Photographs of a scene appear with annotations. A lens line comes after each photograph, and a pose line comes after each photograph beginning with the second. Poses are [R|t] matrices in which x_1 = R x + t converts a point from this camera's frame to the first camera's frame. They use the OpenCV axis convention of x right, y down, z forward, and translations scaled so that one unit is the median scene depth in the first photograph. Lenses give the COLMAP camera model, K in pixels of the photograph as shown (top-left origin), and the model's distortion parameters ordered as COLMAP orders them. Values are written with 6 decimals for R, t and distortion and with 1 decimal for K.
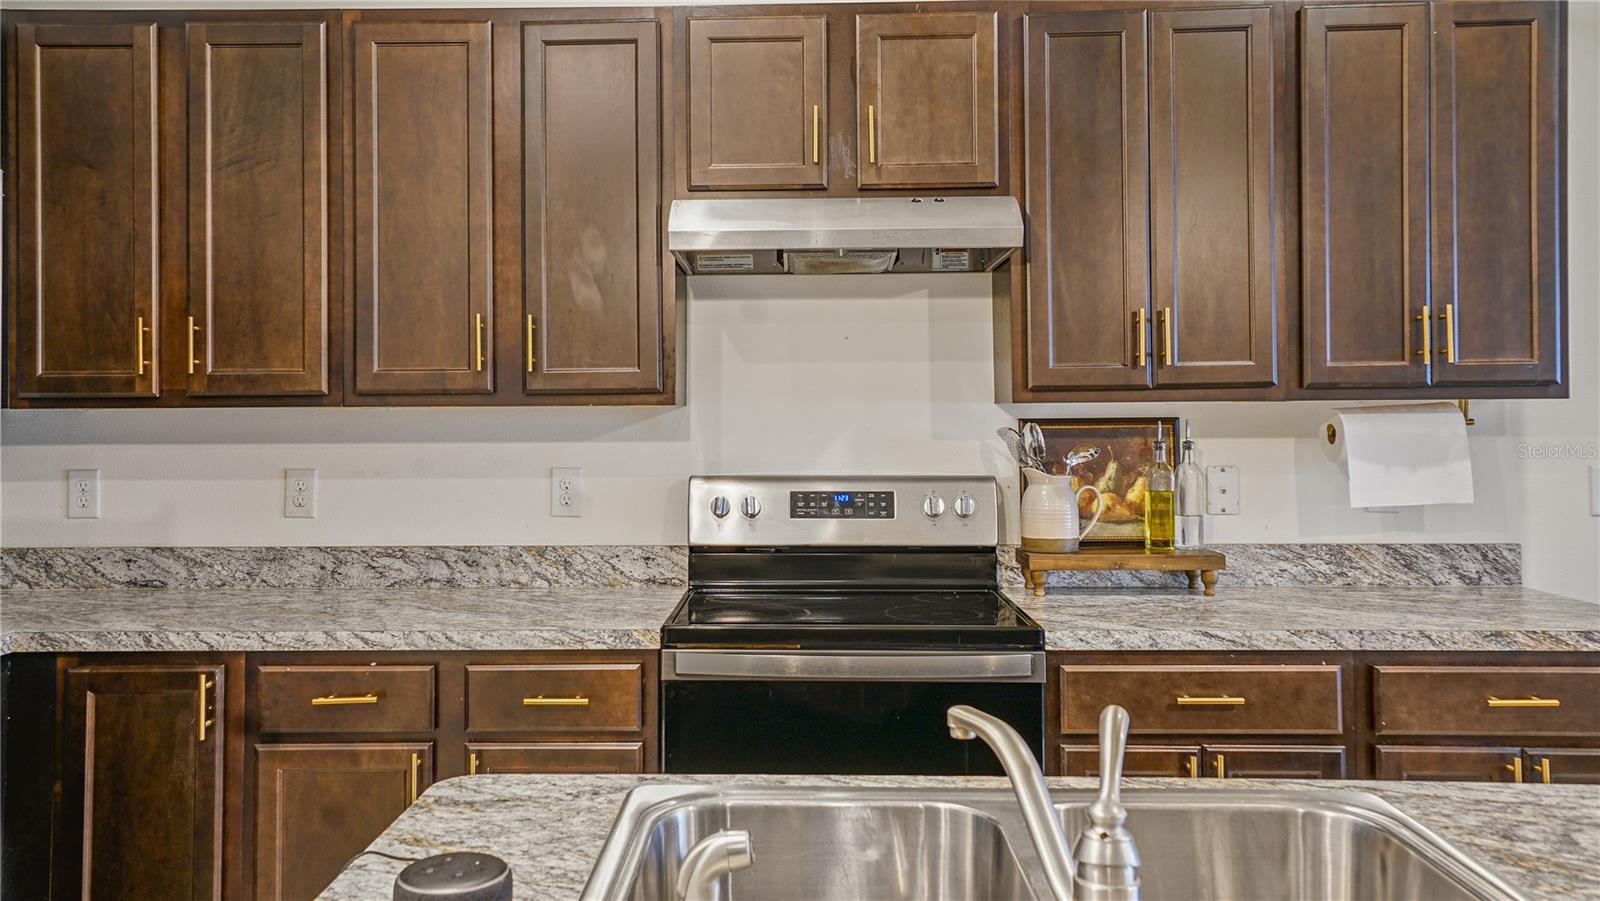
lens RADIAL K [[1233.5, 0, 775.9], [0, 1233.5, 380.5], [0, 0, 1]] dist [0.027516, -0.000974]
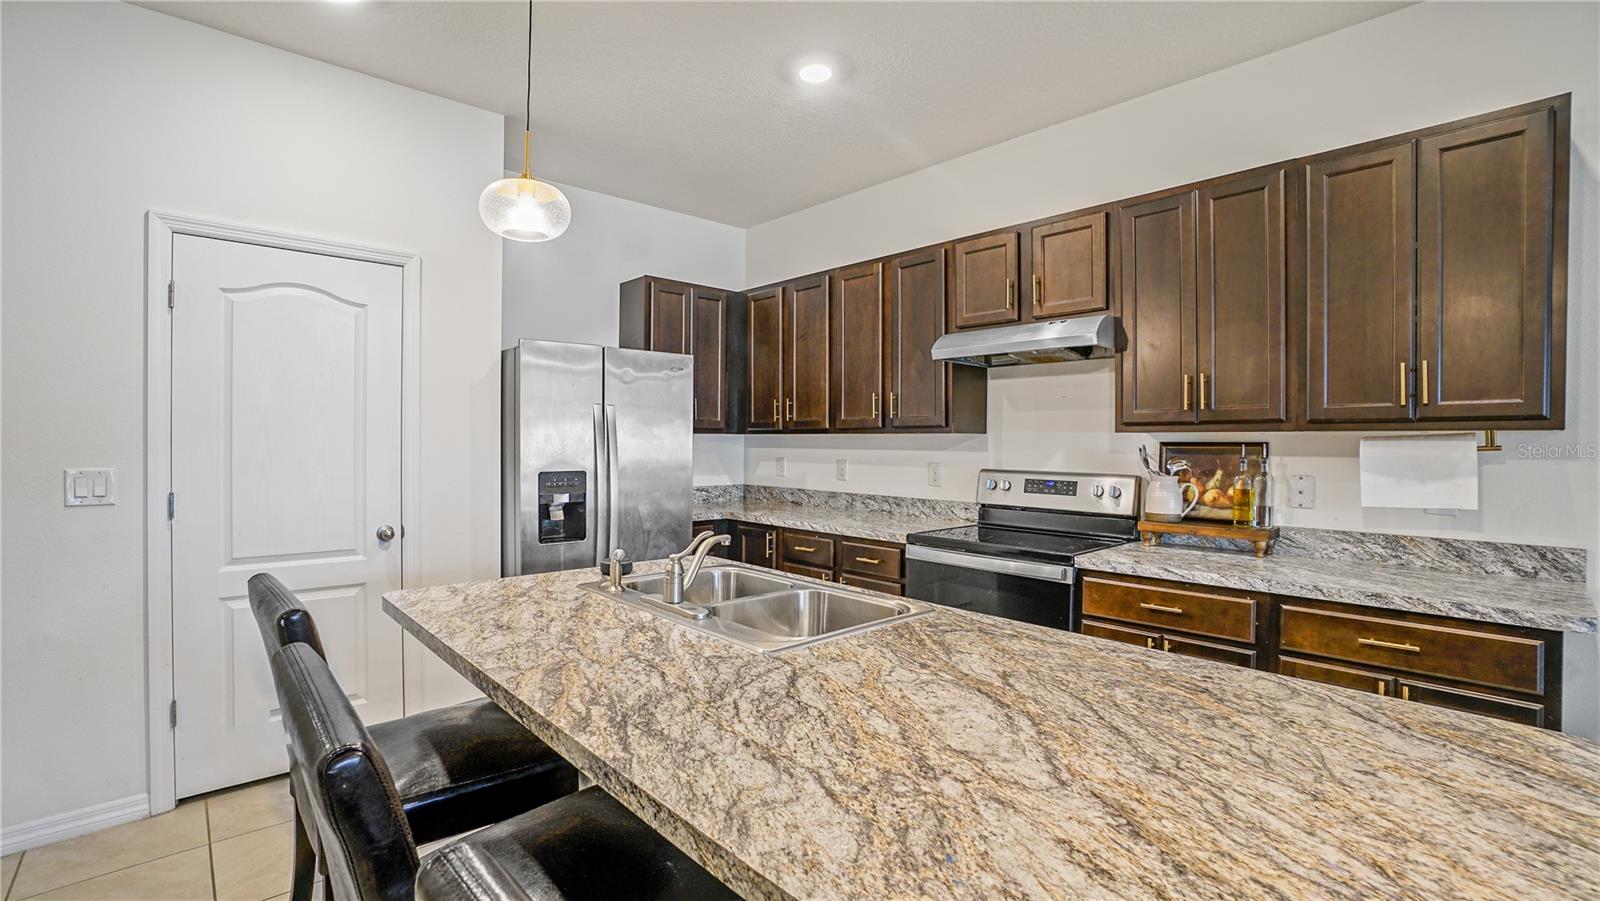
lens RADIAL K [[720.2, 0, 790.0], [0, 720.2, 438.4], [0, 0, 1]] dist [-0.048370, 0.013351]
pose [[0.689560, 0.007444, -0.724190, 0.568630], [0.012538, 0.999675, 0.022214, -0.001781], [0.724120, -0.024398, 0.689242, -0.026958]]
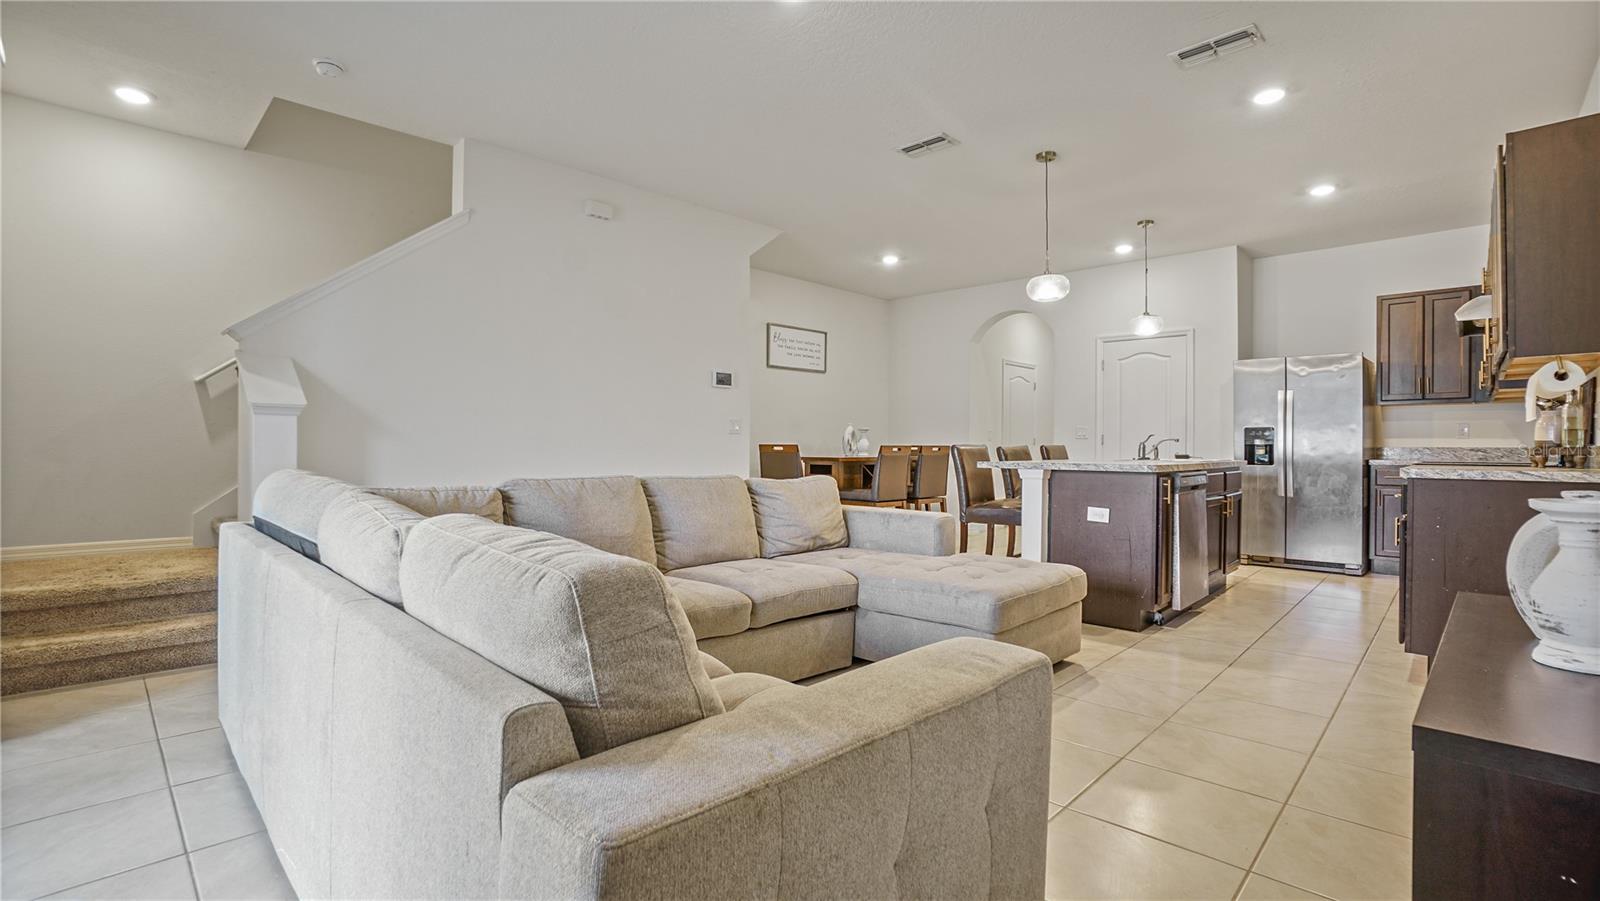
lens RADIAL K [[761.9, 0, 747.9], [0, 761.9, 453.5], [0, 0, 1]] dist [-0.046147, 0.011497]
pose [[-0.710942, 0.004864, -0.703234, 2.048040], [0.021105, 0.999673, -0.014423, 0.138542], [0.702934, -0.025096, -0.710812, 0.940253]]
